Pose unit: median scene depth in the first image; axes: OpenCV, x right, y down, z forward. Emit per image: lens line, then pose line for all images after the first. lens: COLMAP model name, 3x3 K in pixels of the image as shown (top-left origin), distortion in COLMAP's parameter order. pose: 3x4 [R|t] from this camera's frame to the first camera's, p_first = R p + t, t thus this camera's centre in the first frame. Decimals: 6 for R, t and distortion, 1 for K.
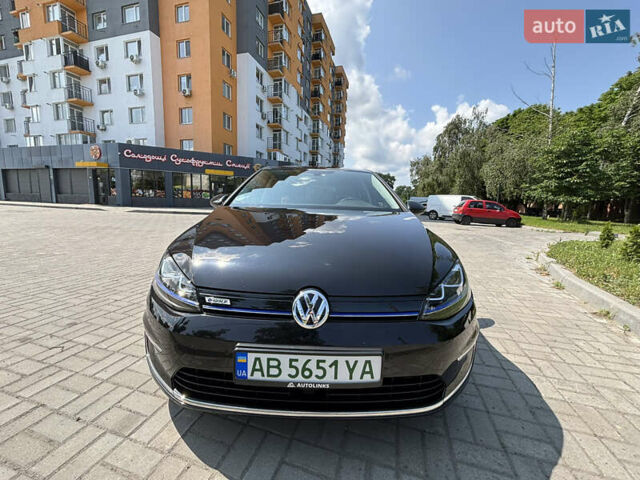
lens RADIAL K [[259.1, 0, 317.1], [0, 259.1, 244.6], [0, 0, 1]] dist [-0.000323, 0.000018]
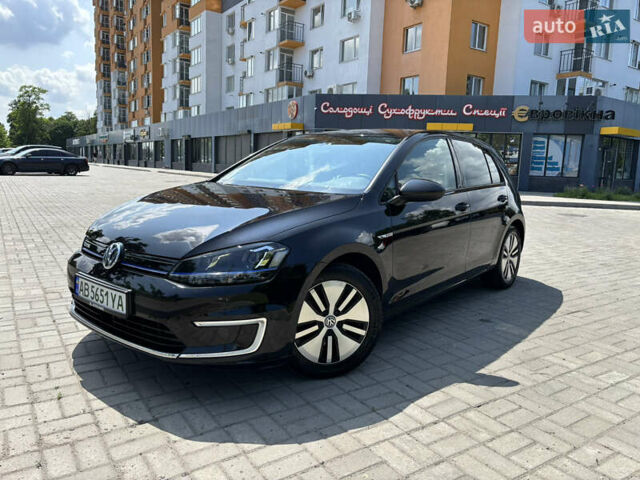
lens RADIAL K [[481.5, 0, 318.2], [0, 481.5, 239.0], [0, 0, 1]] dist [0.047353, -0.054691]
pose [[0.772436, 0.091535, -0.628461, 0.146958], [-0.114095, 0.993460, 0.004463, 0.001493], [0.624760, 0.068257, 0.777828, -0.019502]]
